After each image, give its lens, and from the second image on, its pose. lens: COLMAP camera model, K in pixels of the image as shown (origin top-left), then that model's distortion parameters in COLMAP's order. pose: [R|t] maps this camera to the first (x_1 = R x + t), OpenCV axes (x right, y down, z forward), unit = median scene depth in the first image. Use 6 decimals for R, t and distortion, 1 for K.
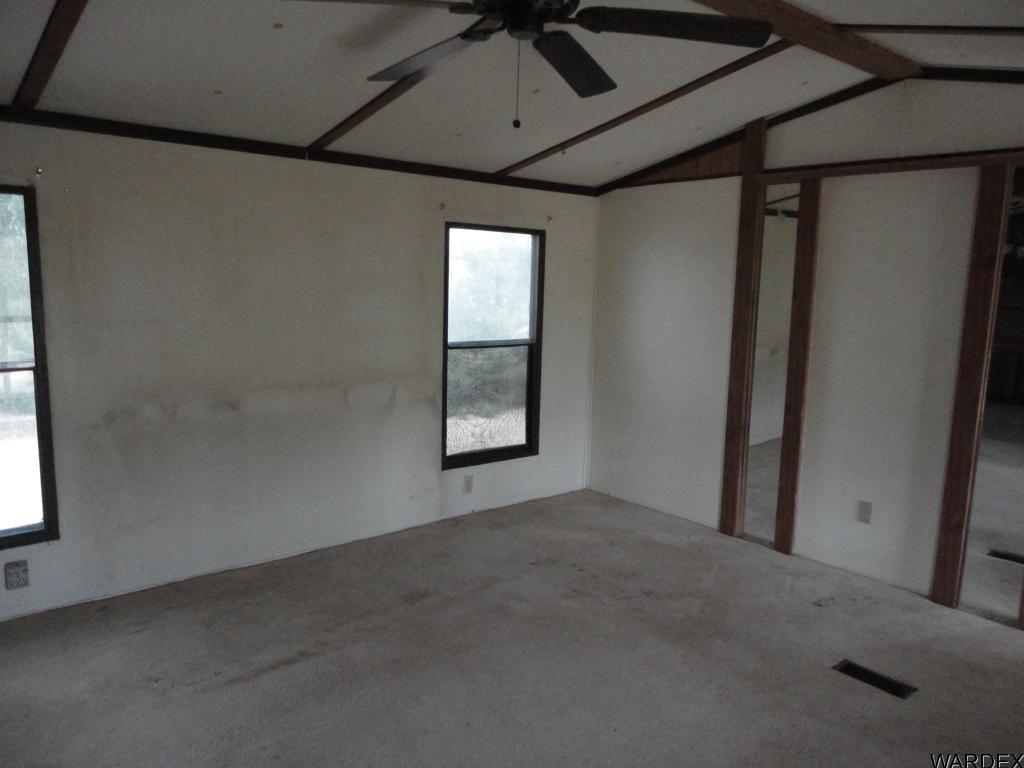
lens RADIAL K [[755.8, 0, 512.8], [0, 755.8, 377.5], [0, 0, 1]] dist [0.013427, -0.003956]
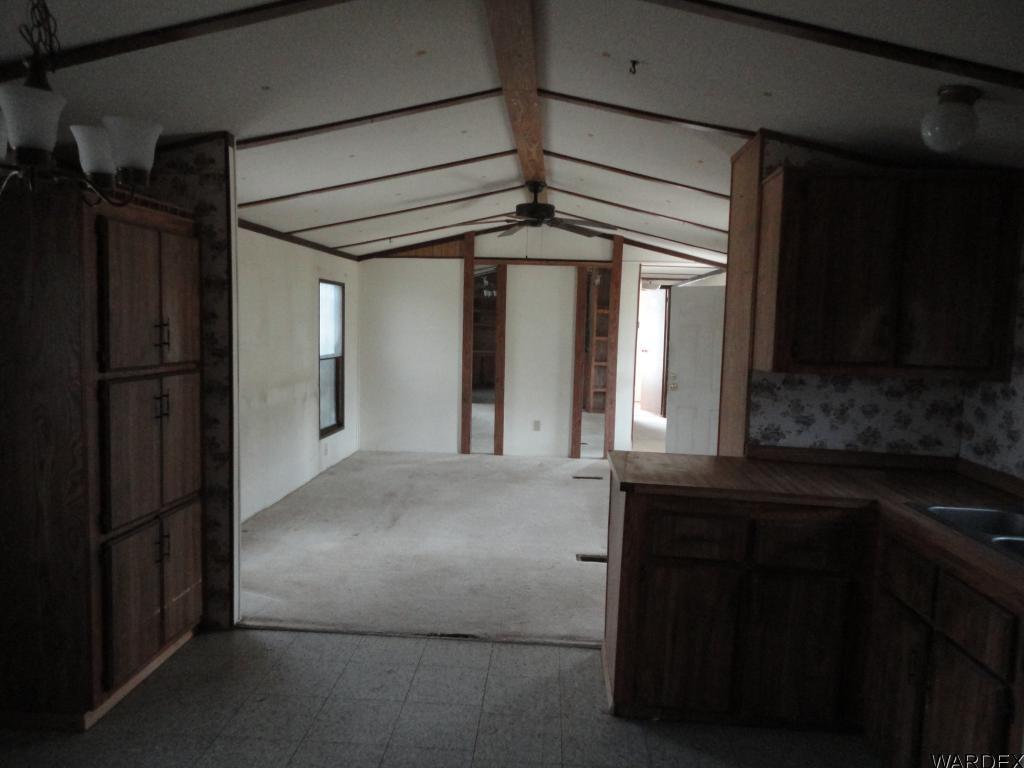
lens RADIAL K [[755.8, 0, 513.4], [0, 755.8, 379.1], [0, 0, 1]] dist [0.013427, -0.003956]
pose [[0.694397, -0.070449, 0.716135, -0.965437], [0.095760, 0.995392, 0.005068, 0.032136], [-0.713192, 0.065058, 0.697943, -0.374320]]
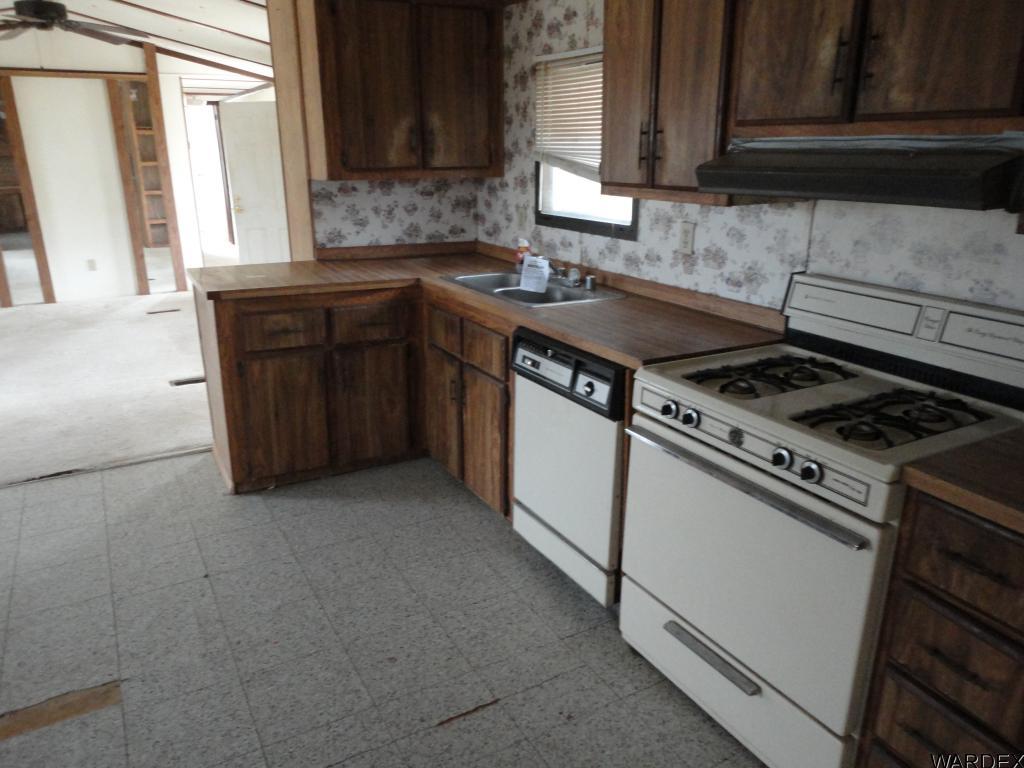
lens RADIAL K [[755.8, 0, 504.9], [0, 755.8, 385.2], [0, 0, 1]] dist [0.013427, -0.003956]
pose [[0.218775, -0.330227, 0.918198, -1.054056], [0.153367, 0.940935, 0.301862, 0.042356], [-0.963647, 0.074782, 0.256499, -0.421641]]
